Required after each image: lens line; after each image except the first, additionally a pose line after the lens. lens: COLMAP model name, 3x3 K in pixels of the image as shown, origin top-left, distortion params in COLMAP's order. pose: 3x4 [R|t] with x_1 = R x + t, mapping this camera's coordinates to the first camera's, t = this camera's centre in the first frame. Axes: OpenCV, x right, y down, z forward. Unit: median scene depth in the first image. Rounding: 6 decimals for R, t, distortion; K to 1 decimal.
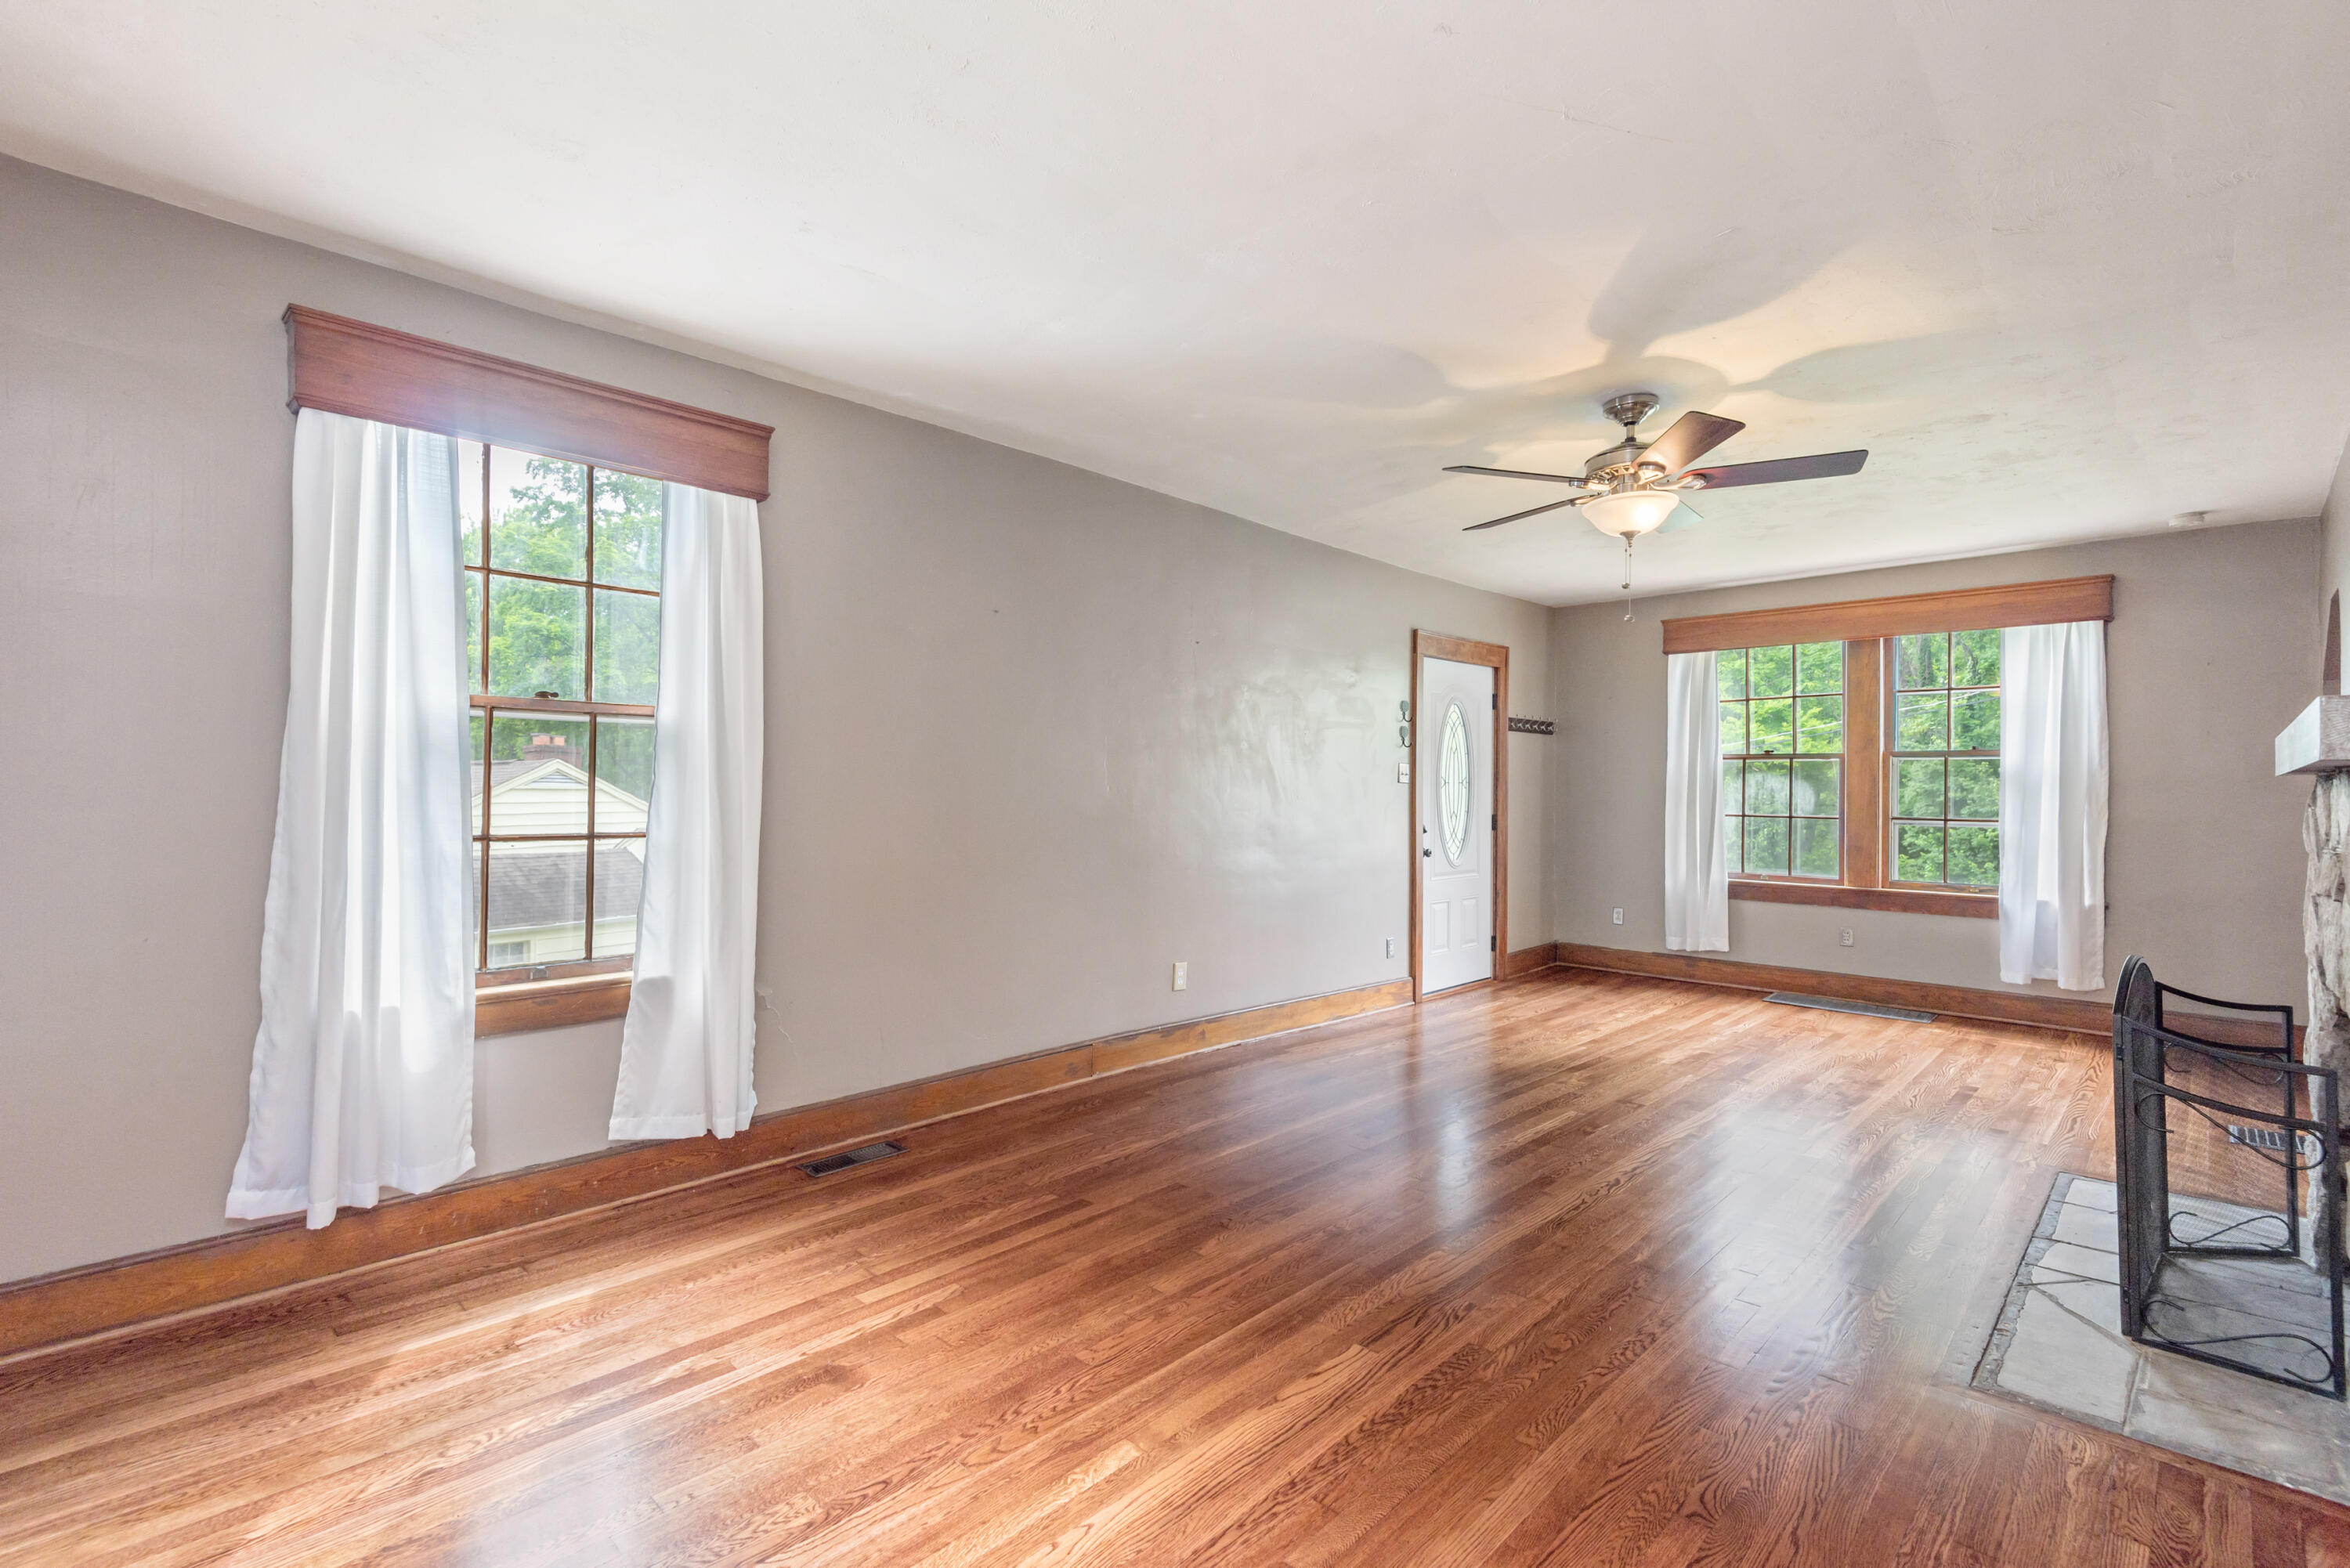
lens RADIAL K [[1065.2, 0, 1190.6], [0, 1065.2, 773.9], [0, 0, 1]] dist [0.026627, -0.014176]
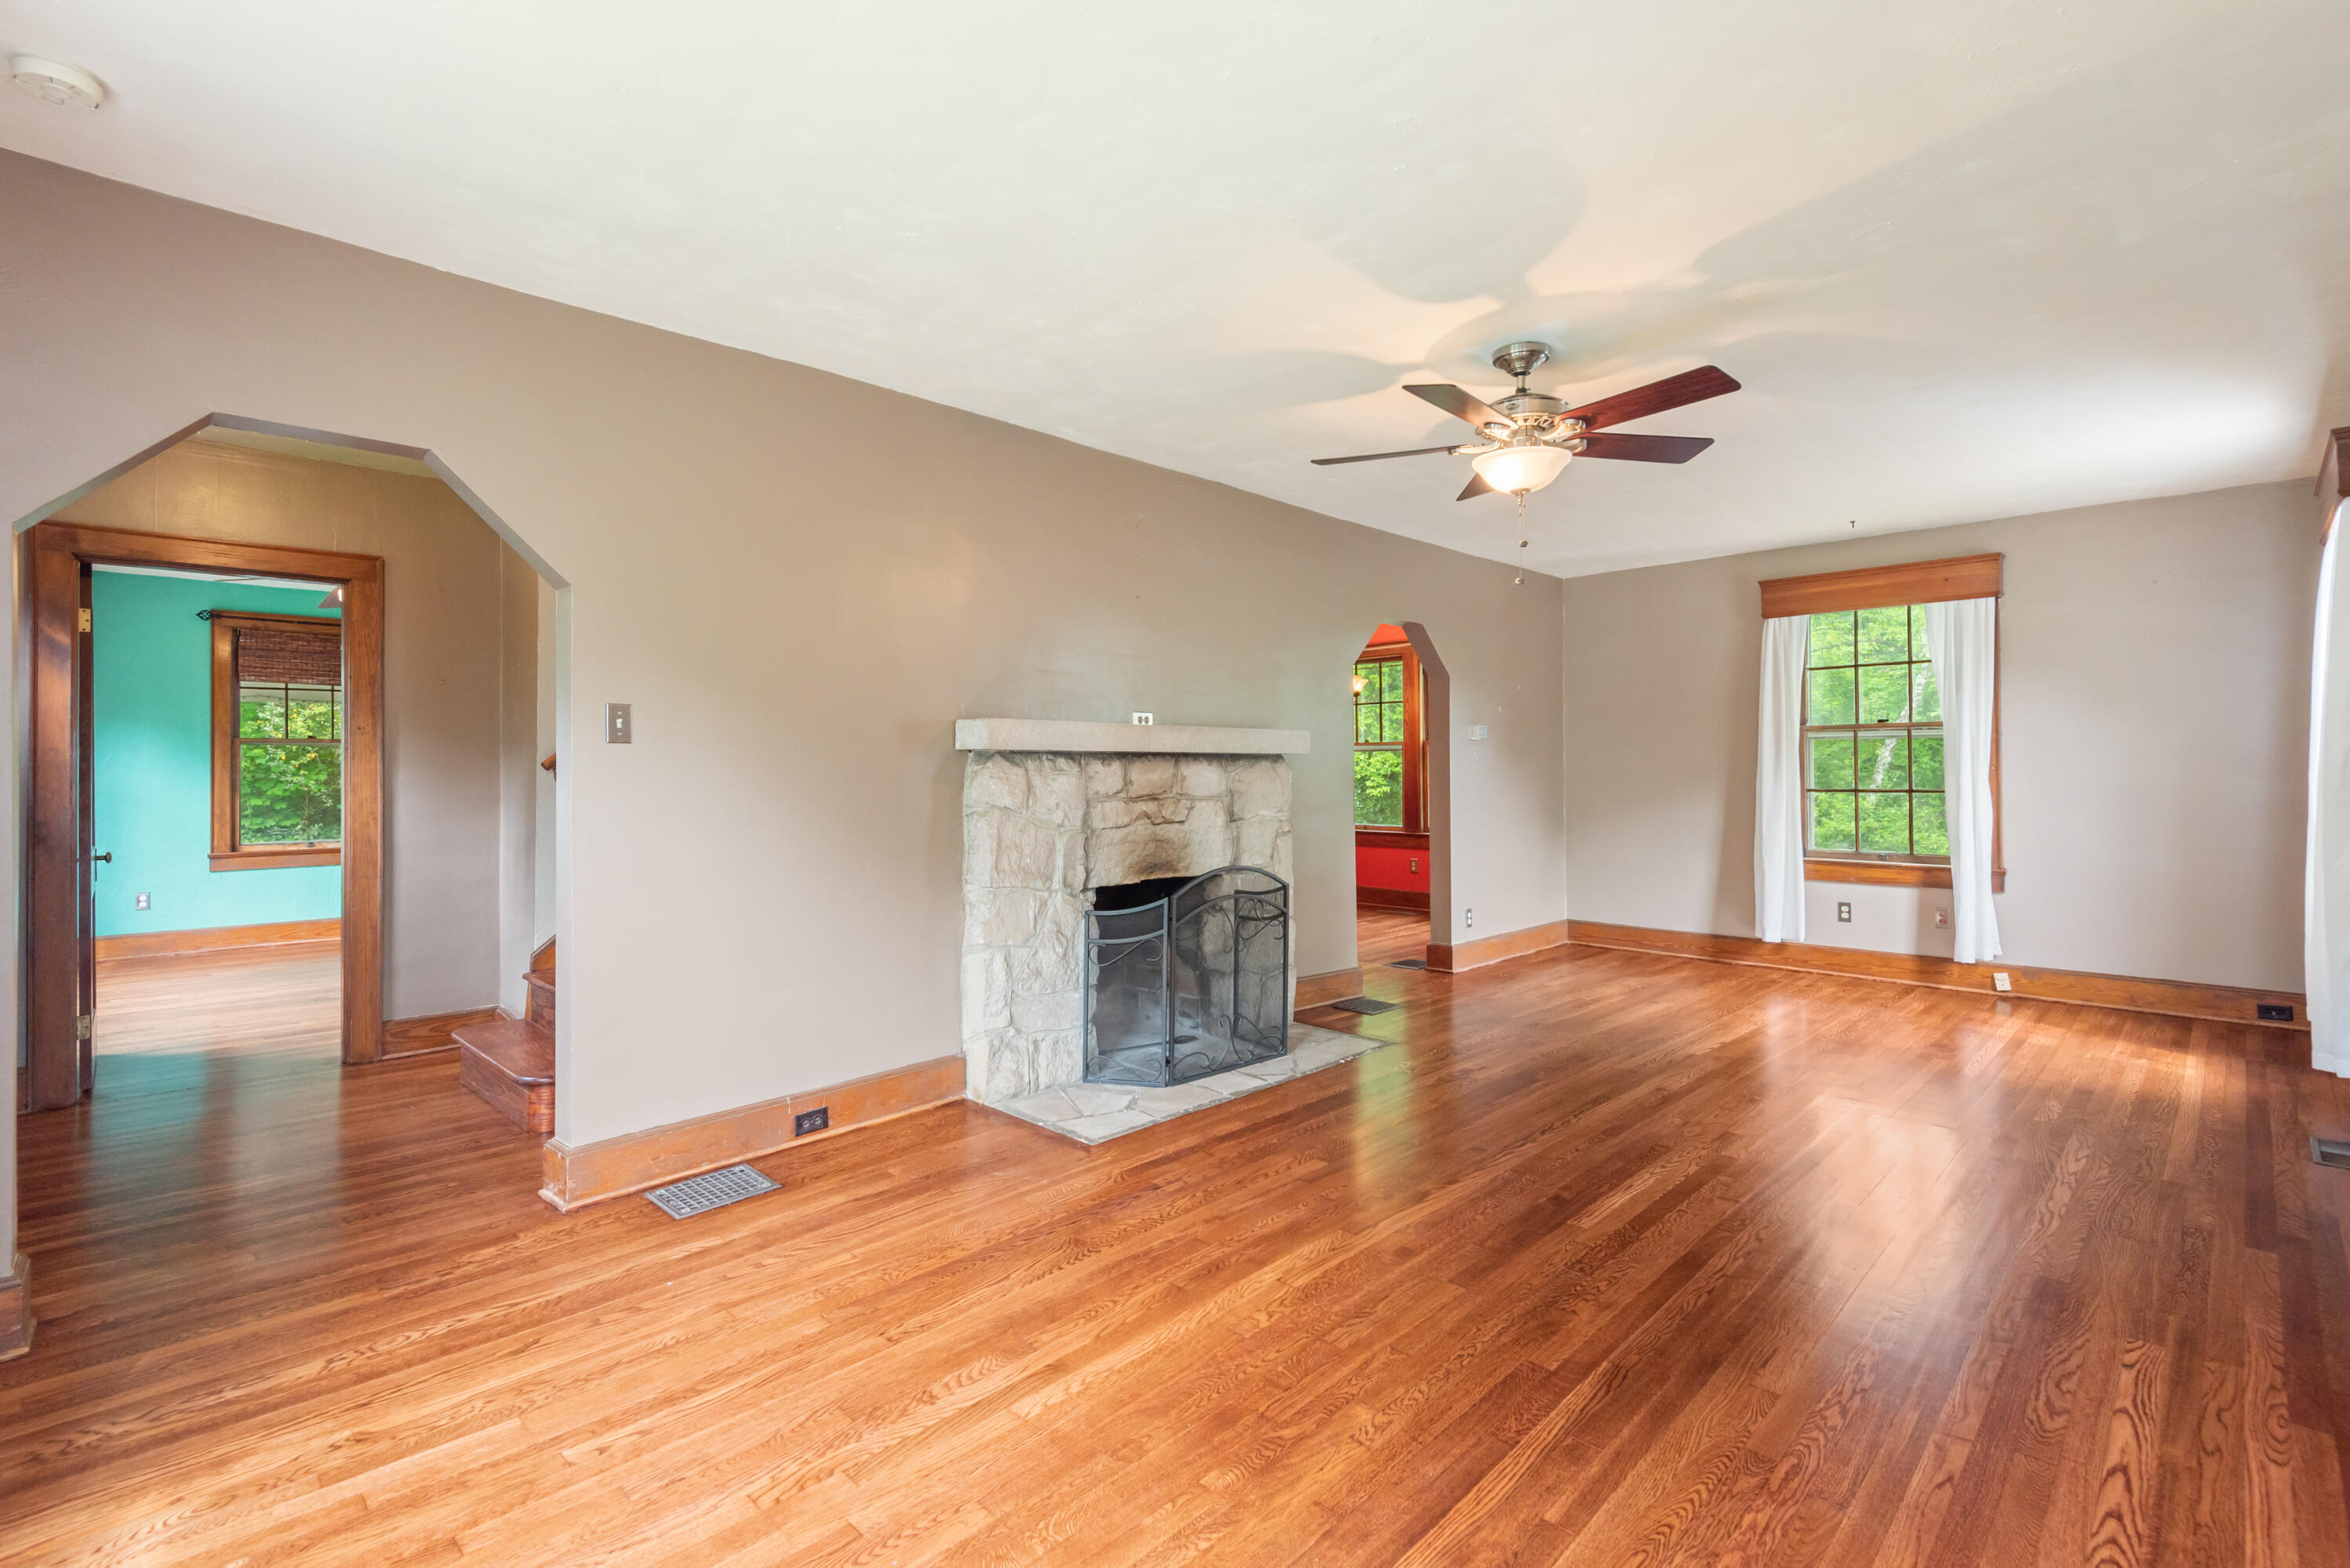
lens RADIAL K [[1065.2, 0, 1170.9], [0, 1065.2, 768.6], [0, 0, 1]] dist [0.026627, -0.014176]
pose [[-0.999438, -0.006308, 0.032911, 0.690065], [-0.006772, 0.999879, -0.014007, 0.034641], [-0.032819, -0.014222, -0.999360, 1.950216]]
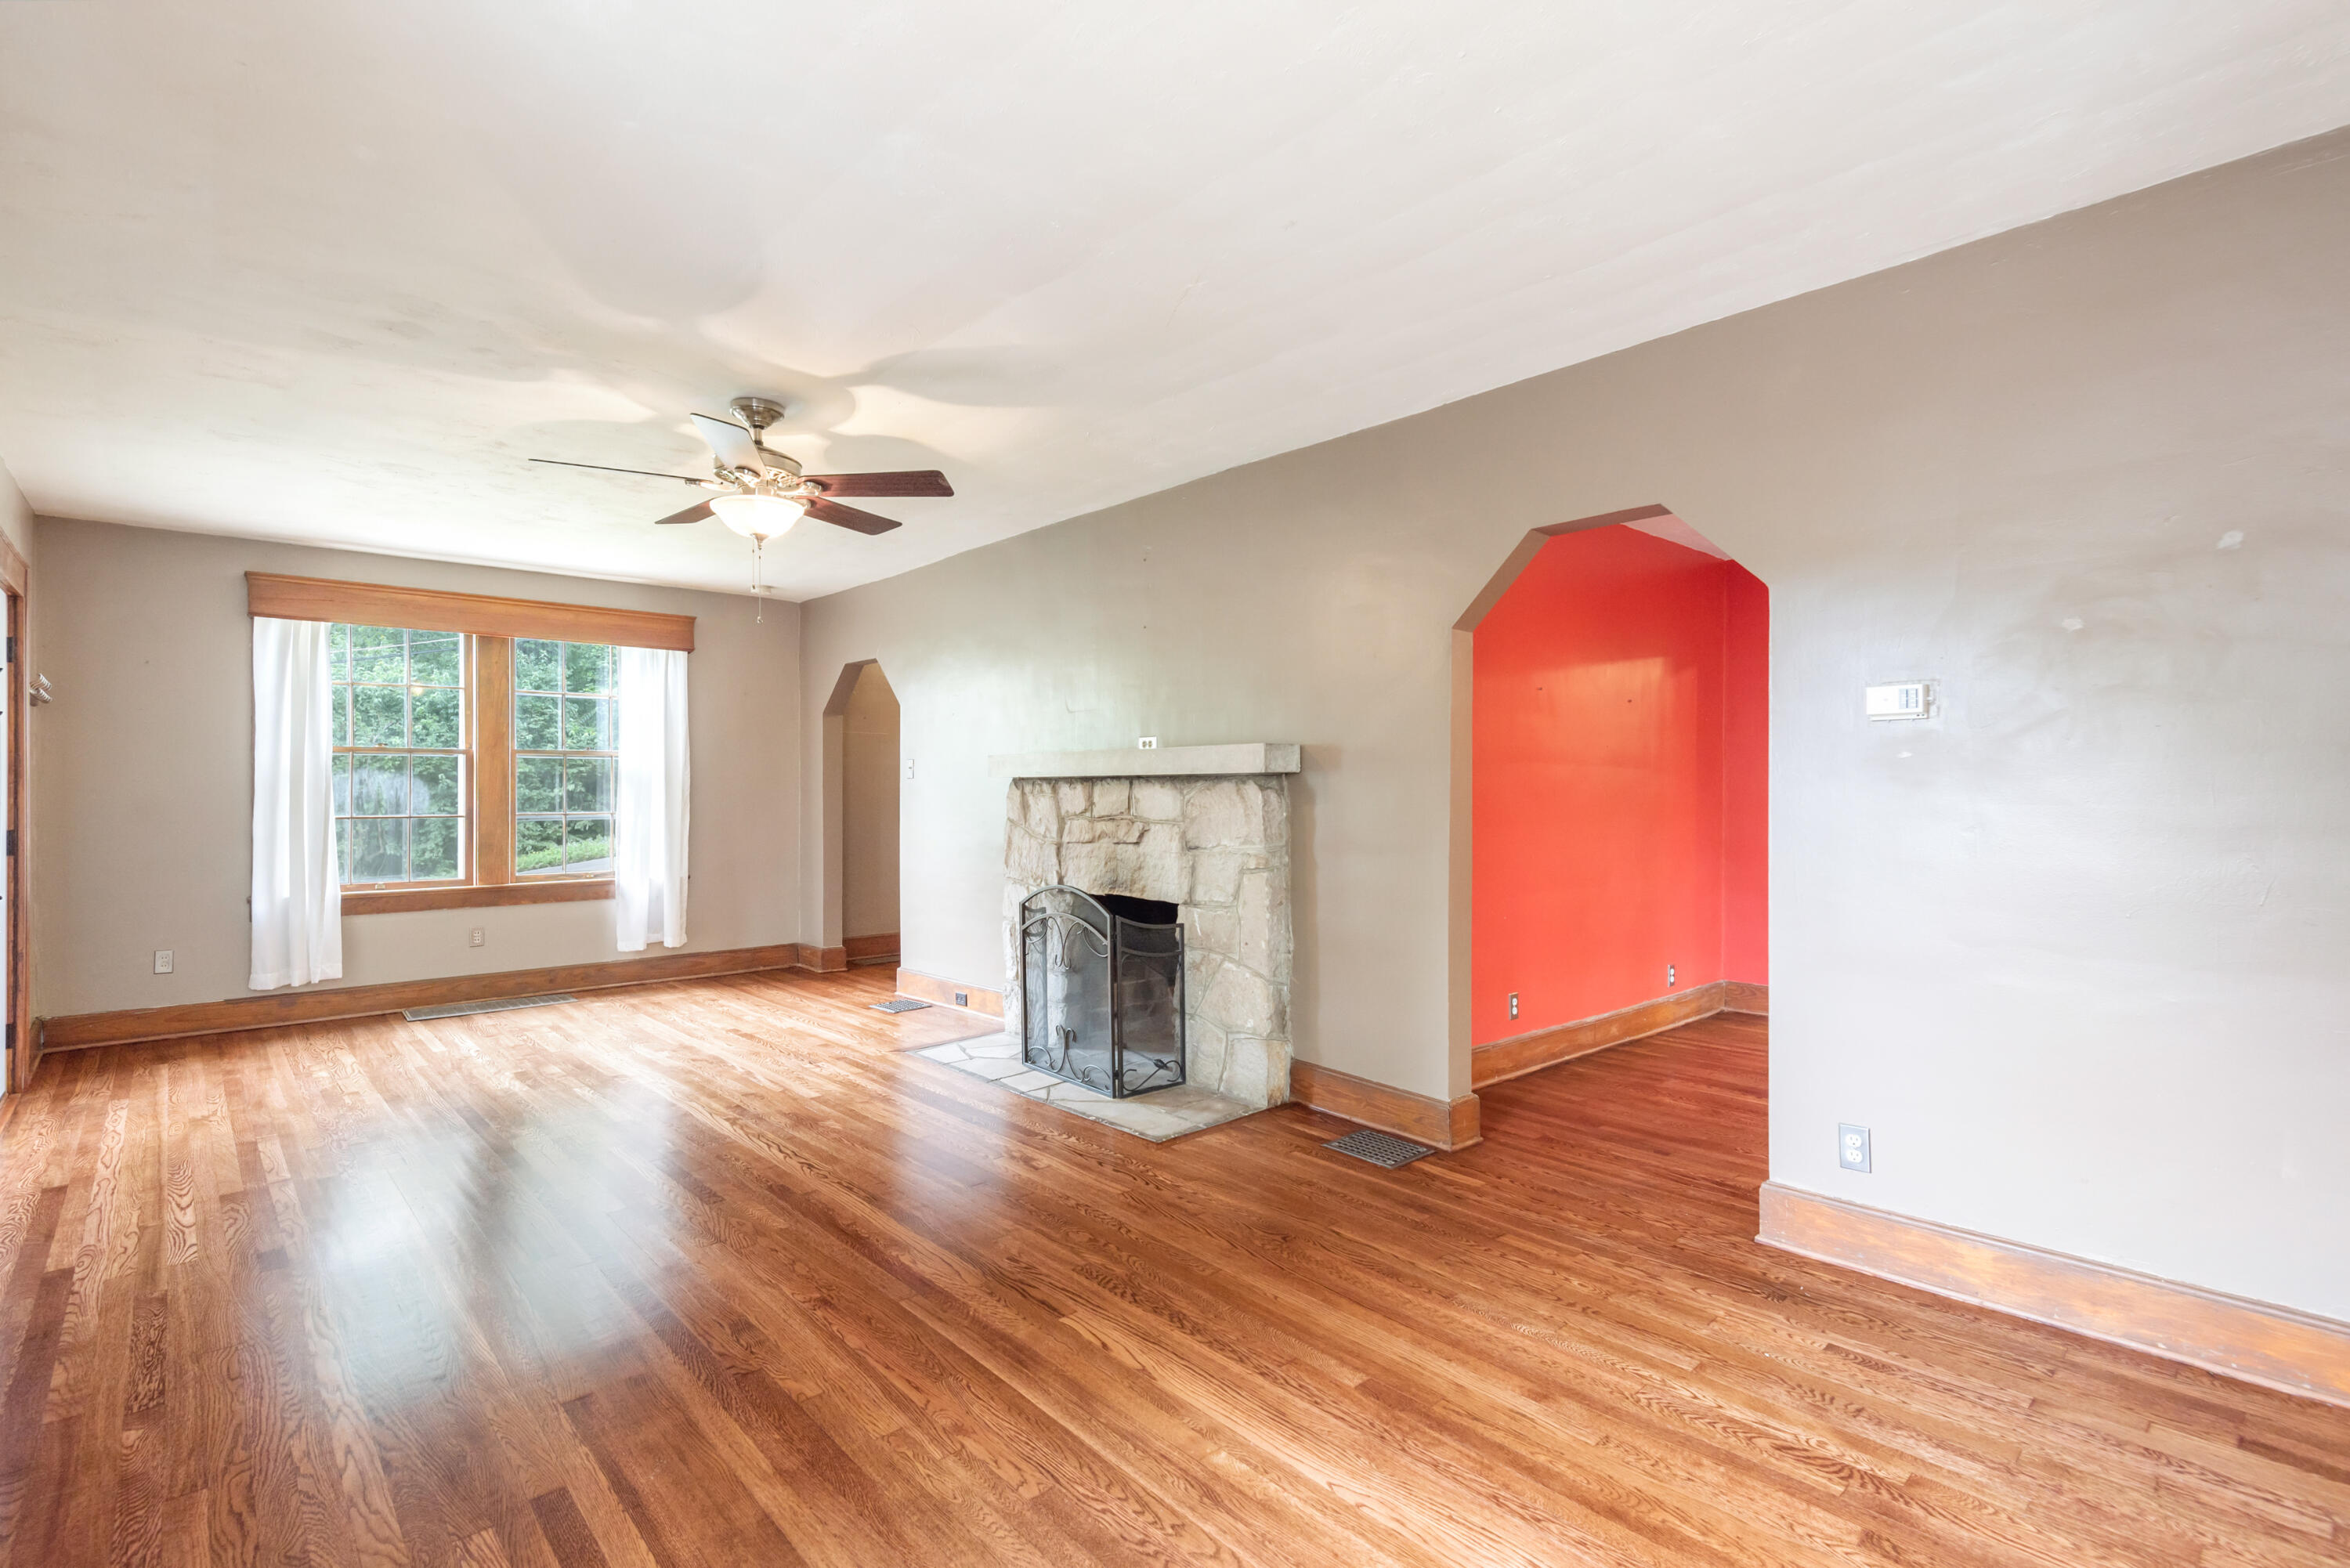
lens RADIAL K [[1065.2, 0, 1156.0], [0, 1065.2, 795.9], [0, 0, 1]] dist [0.026627, -0.014176]
pose [[0.079628, -0.016060, 0.996695, -0.573297], [-0.009193, 0.999816, 0.016844, 0.000345], [-0.996782, -0.010504, 0.079466, 0.541562]]
